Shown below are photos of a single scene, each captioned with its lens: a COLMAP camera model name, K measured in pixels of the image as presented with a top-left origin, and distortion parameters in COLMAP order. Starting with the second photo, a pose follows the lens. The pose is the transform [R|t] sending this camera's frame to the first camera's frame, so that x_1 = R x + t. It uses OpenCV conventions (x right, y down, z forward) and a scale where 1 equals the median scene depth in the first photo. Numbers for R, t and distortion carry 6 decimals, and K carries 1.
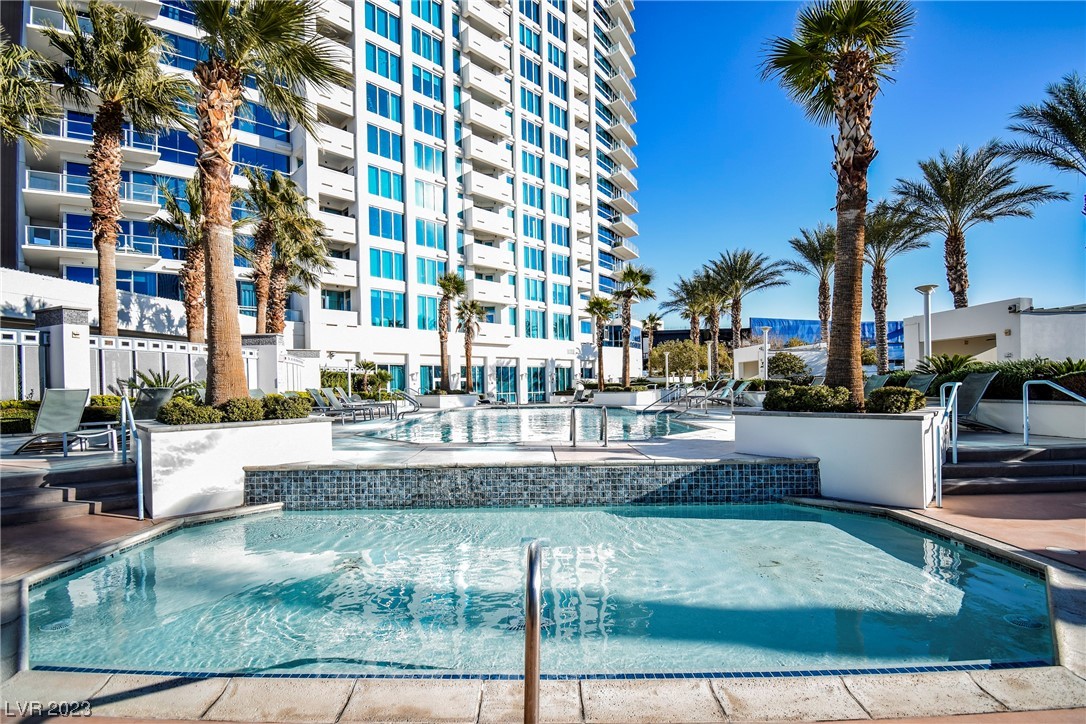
lens RADIAL K [[497.5, 0, 524.3], [0, 497.5, 373.4], [0, 0, 1]] dist [0.014579, -0.020317]
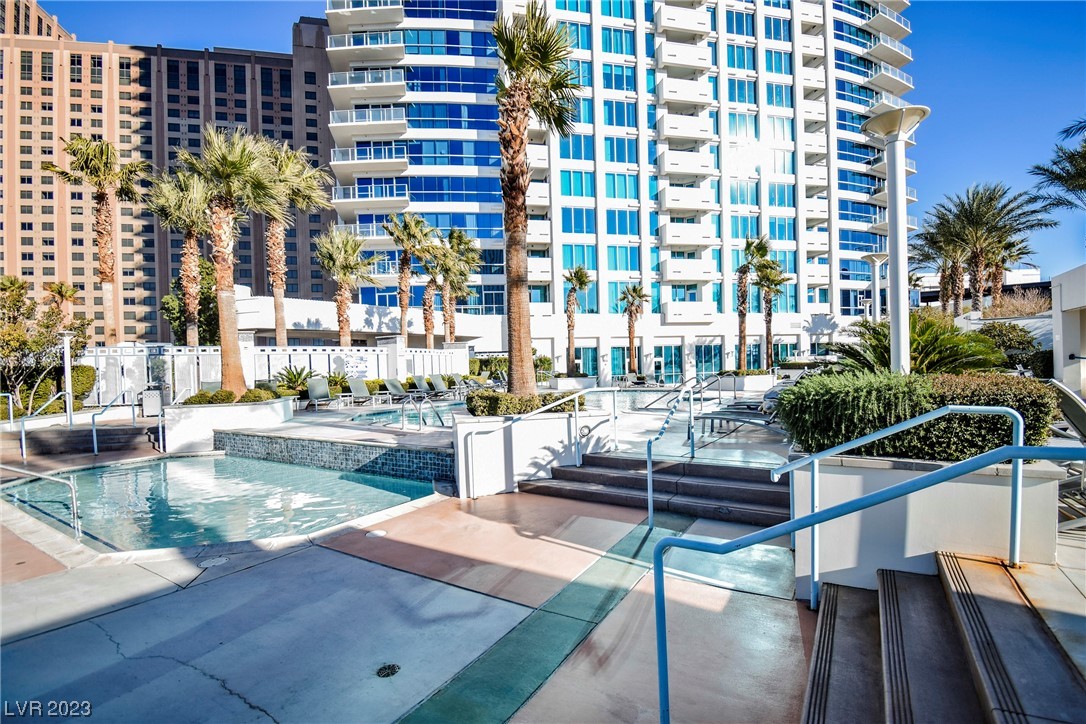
lens RADIAL K [[477.2, 0, 519.2], [0, 477.2, 364.8], [0, 0, 1]] dist [0.015689, -0.016928]
pose [[0.860031, -0.010107, -0.510142, 0.101068], [0.025157, 0.999428, 0.022611, -0.004412], [0.509622, -0.032280, 0.859793, 0.007232]]
